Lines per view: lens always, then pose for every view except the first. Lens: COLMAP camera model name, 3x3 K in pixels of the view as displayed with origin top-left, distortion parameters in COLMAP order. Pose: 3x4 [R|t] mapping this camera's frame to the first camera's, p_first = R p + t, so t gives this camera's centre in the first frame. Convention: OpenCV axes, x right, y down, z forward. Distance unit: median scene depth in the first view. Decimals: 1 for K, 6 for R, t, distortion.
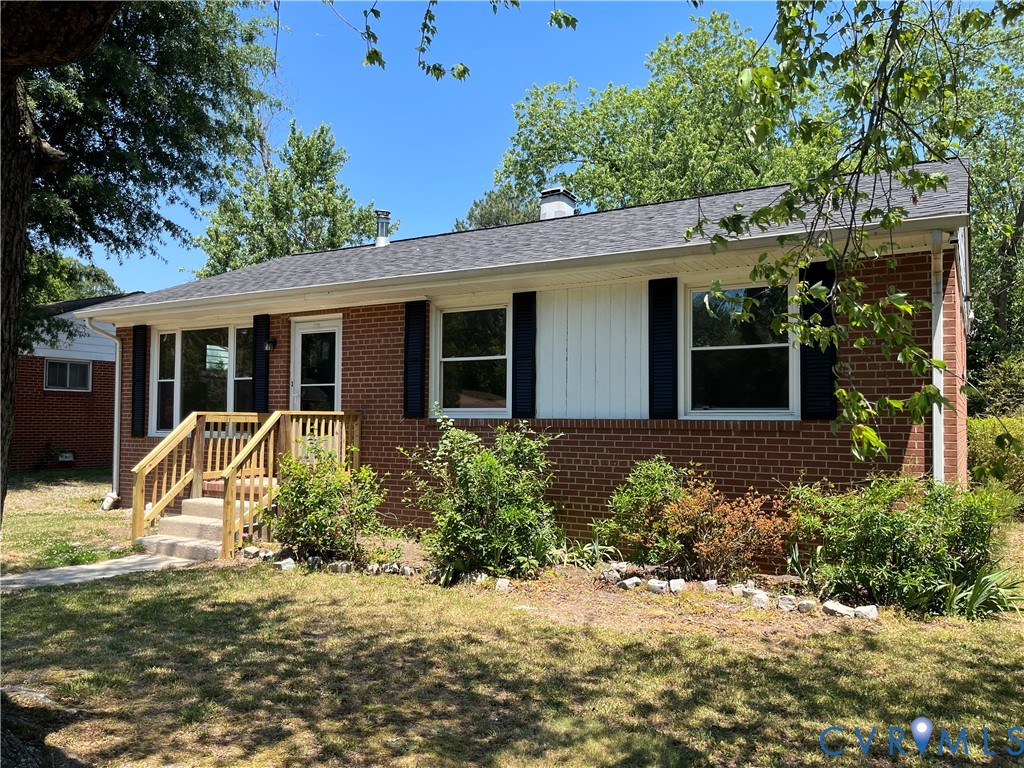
lens RADIAL K [[778.8, 0, 512.0], [0, 778.8, 384.0], [0, 0, 1]] dist [0.054557, -0.001734]
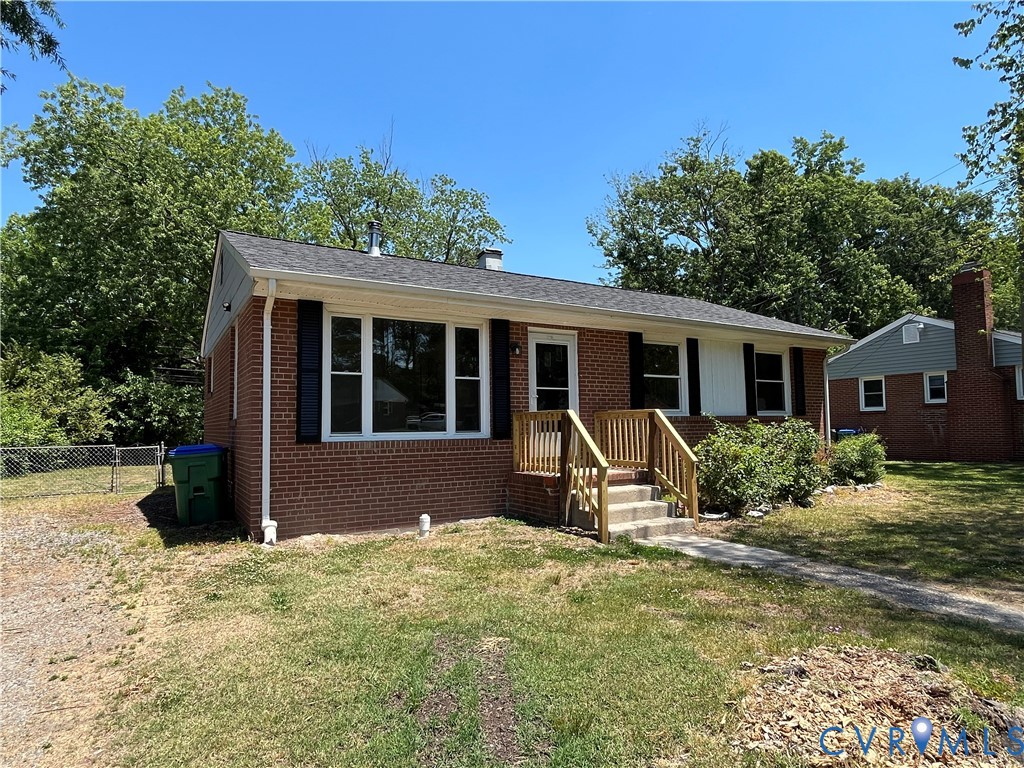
lens RADIAL K [[590.2, 0, 512.0], [0, 590.2, 384.0], [0, 0, 1]] dist [0.000344, -0.001263]
pose [[0.467977, 0.050758, 0.882282, -1.130233], [-0.023162, 0.998711, -0.045171, 0.038212], [-0.883437, 0.000704, 0.468550, 0.688400]]
